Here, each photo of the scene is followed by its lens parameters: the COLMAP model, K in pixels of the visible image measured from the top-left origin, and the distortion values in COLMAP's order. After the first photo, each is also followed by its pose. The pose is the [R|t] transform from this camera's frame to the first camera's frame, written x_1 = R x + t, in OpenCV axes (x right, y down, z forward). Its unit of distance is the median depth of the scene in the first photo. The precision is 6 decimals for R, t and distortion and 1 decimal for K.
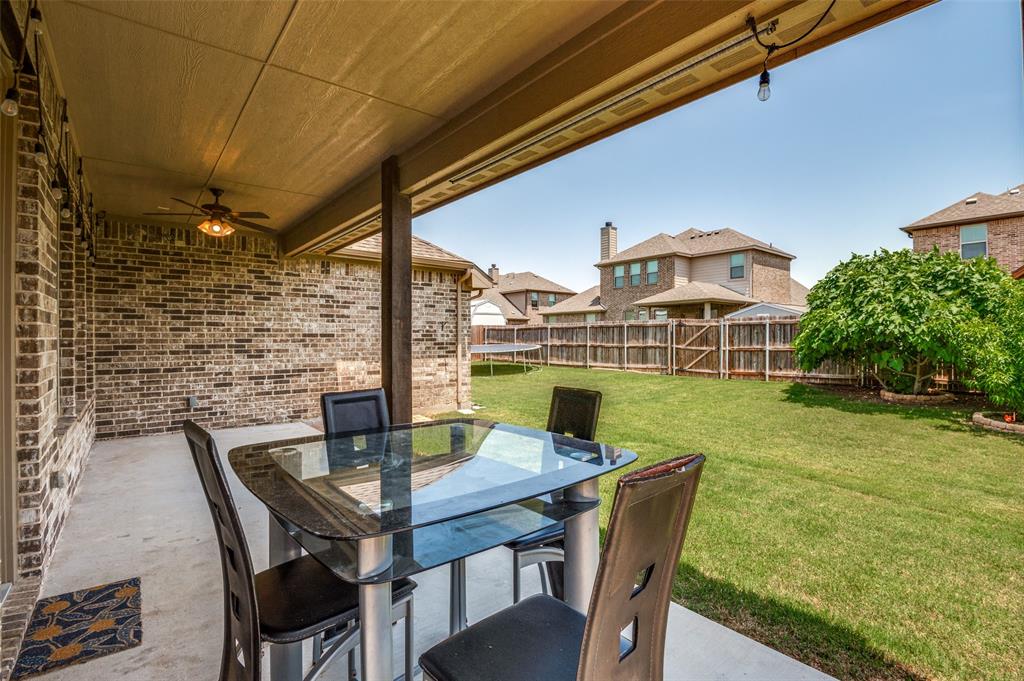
lens RADIAL K [[475.5, 0, 512.6], [0, 475.5, 341.6], [0, 0, 1]] dist [-0.019568, -0.001389]
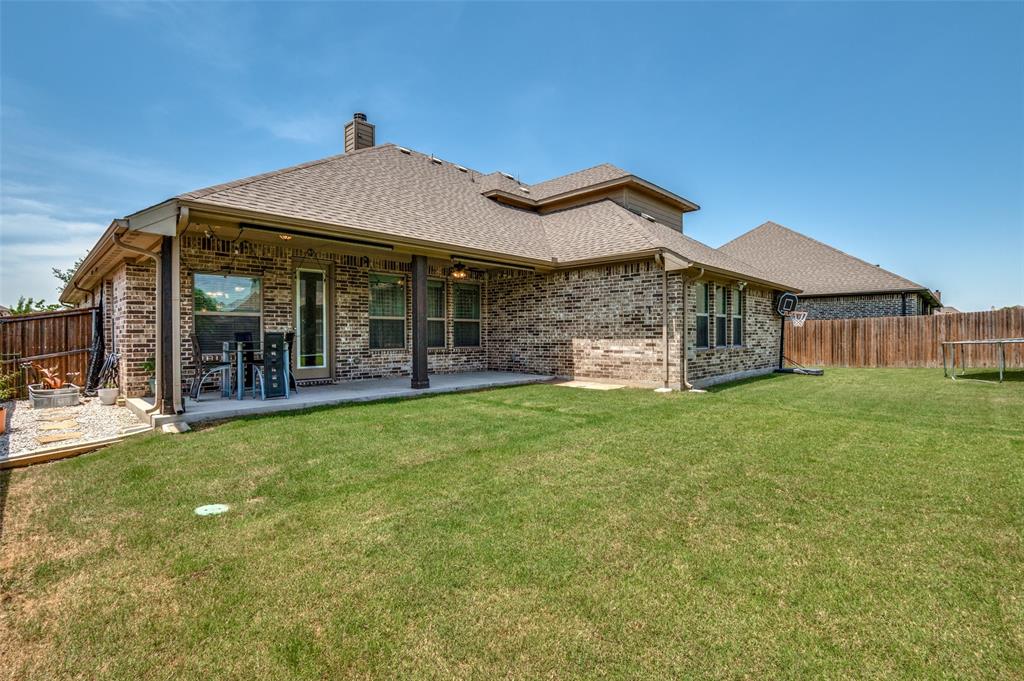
lens RADIAL K [[475.5, 0, 512.1], [0, 475.5, 337.4], [0, 0, 1]] dist [-0.019568, -0.001389]
pose [[0.114993, 0.006398, -0.993346, 1.050527], [0.001348, 0.999977, 0.006597, 0.027018], [0.993365, -0.002098, 0.114981, 0.637196]]
